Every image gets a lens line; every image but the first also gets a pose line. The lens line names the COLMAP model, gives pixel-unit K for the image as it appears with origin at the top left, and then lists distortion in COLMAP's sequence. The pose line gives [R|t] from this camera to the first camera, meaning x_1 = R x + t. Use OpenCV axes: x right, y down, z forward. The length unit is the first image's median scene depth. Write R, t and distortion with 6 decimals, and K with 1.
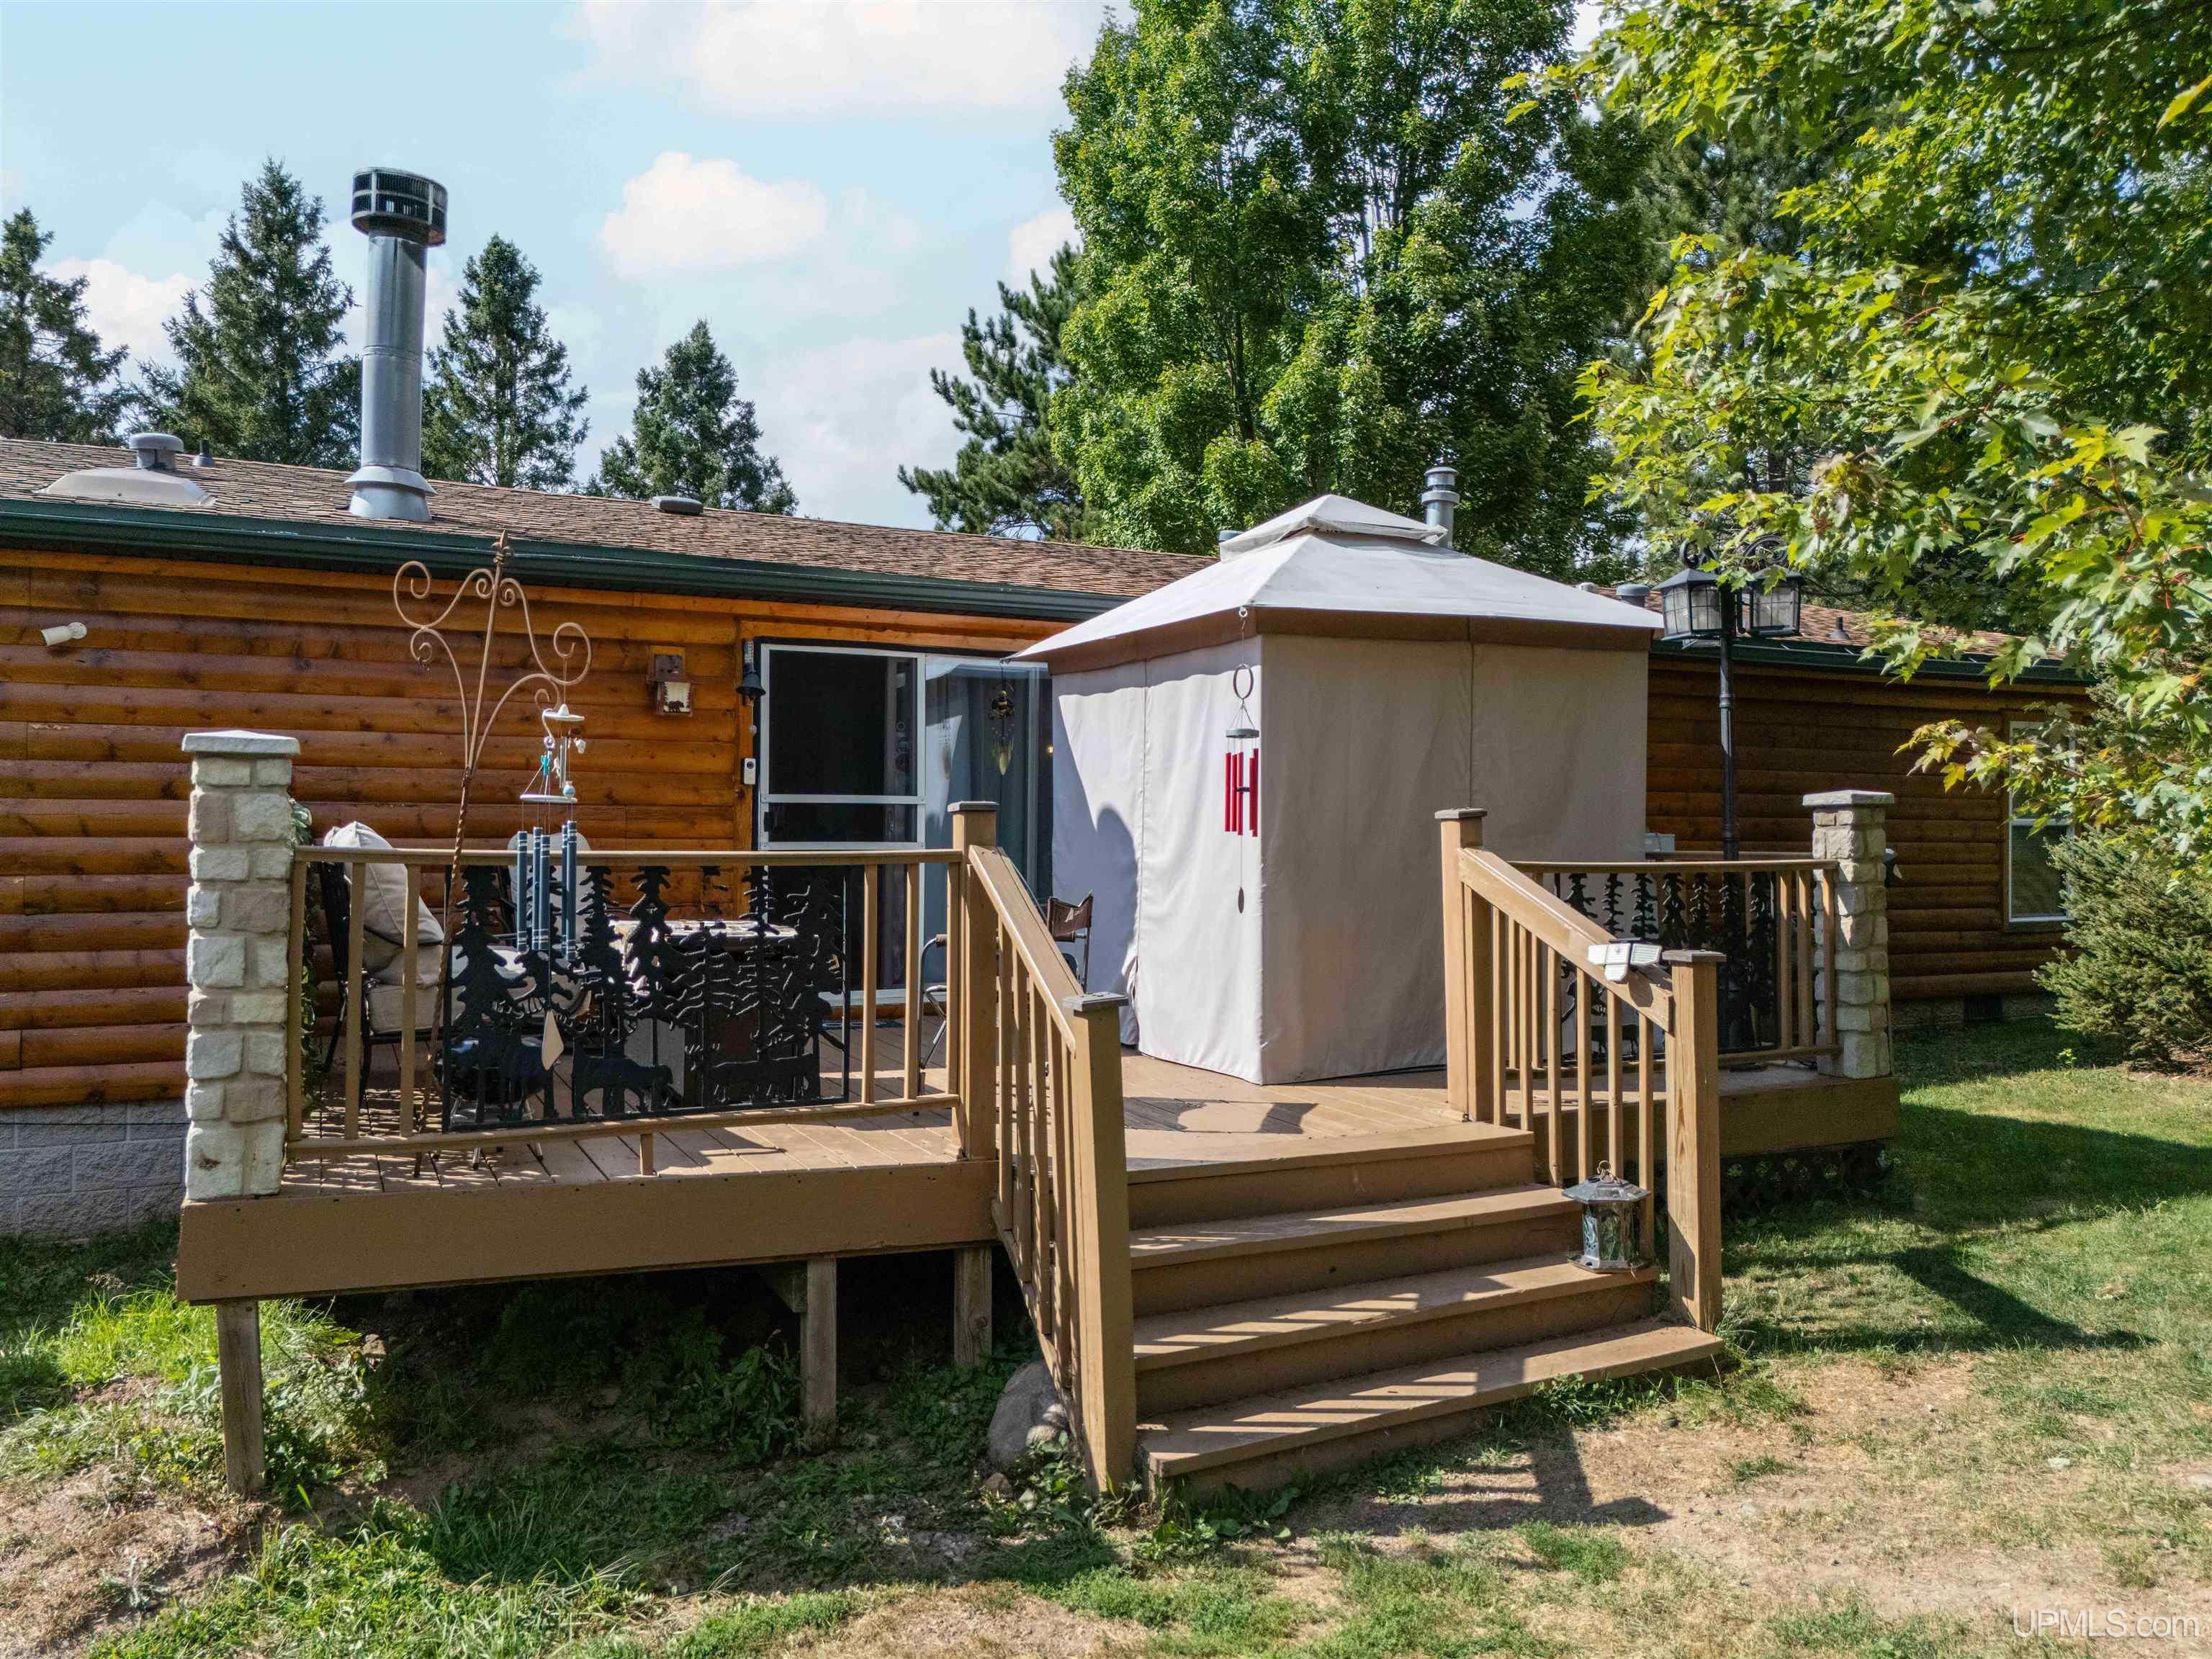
lens RADIAL K [[1619.0, 0, 1106.0], [0, 1619.0, 829.5], [0, 0, 1]] dist [0.085965, 0.000480]
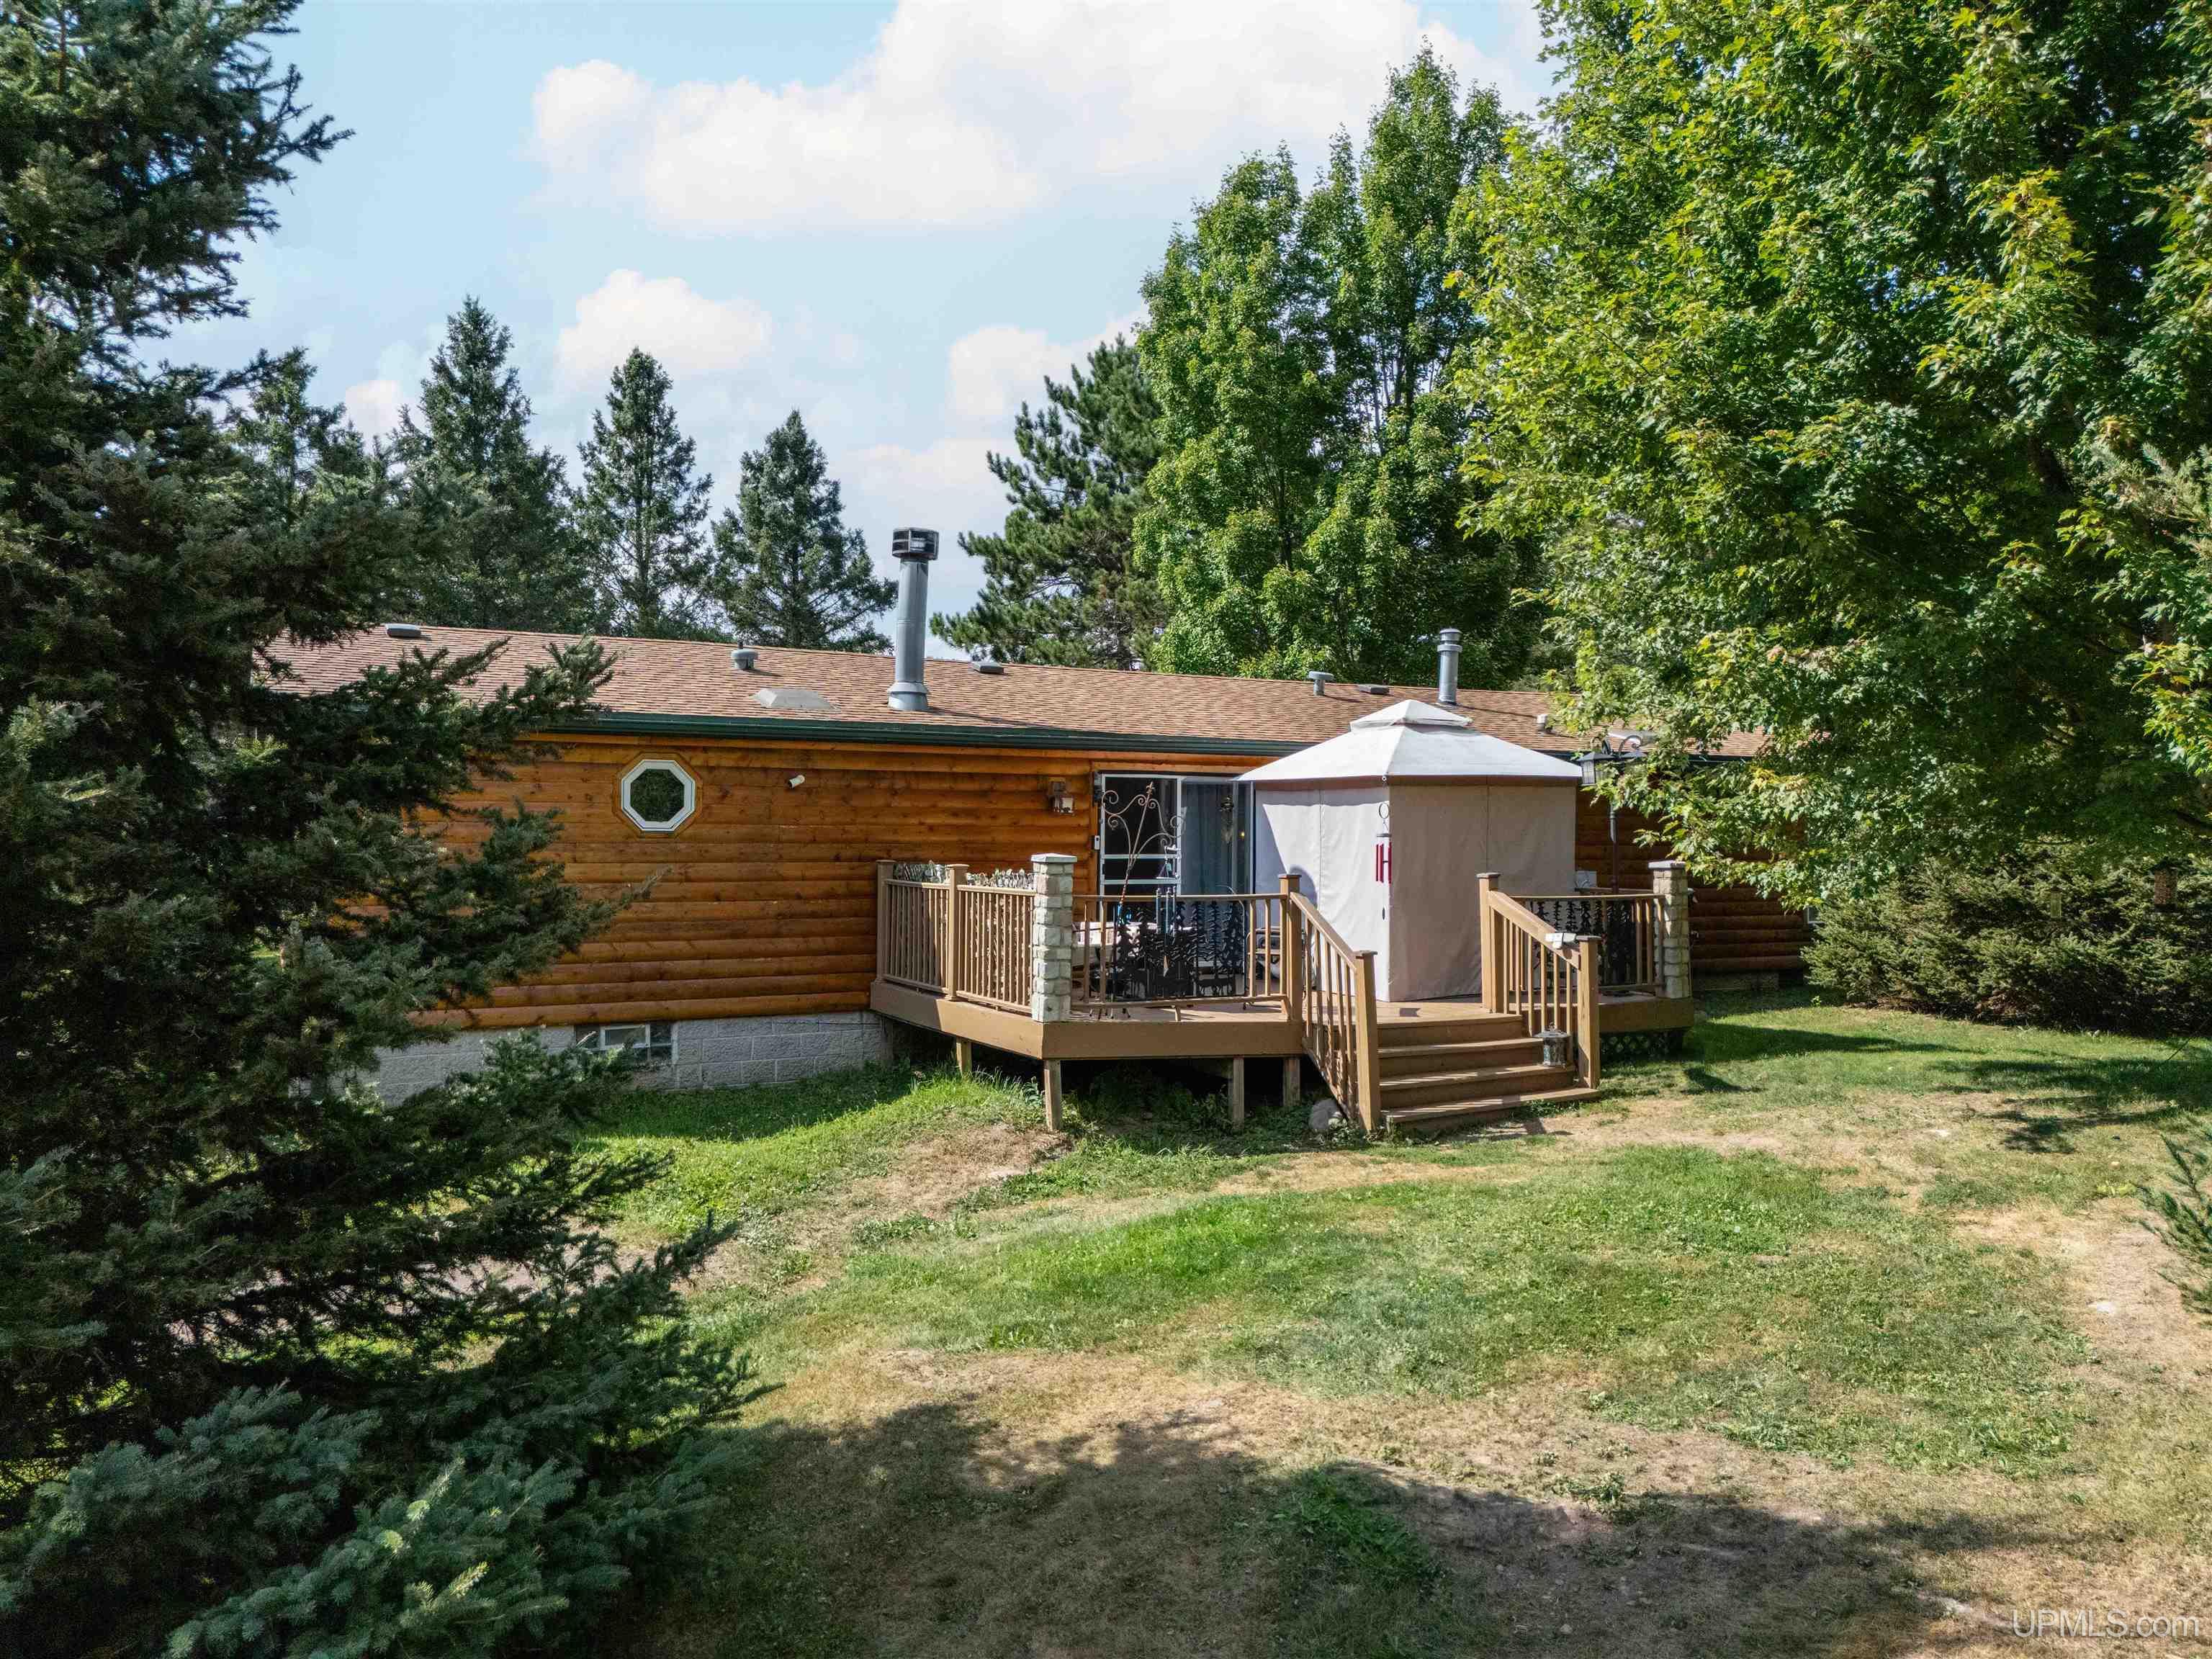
lens RADIAL K [[1588.7, 0, 1106.0], [0, 1588.7, 829.5], [0, 0, 1]] dist [0.138904, -0.000175]
pose [[0.999784, 0.001006, 0.020760, -0.061876], [-0.000989, 0.999999, -0.000865, -0.012349], [-0.020761, 0.000844, 0.999784, -0.208529]]
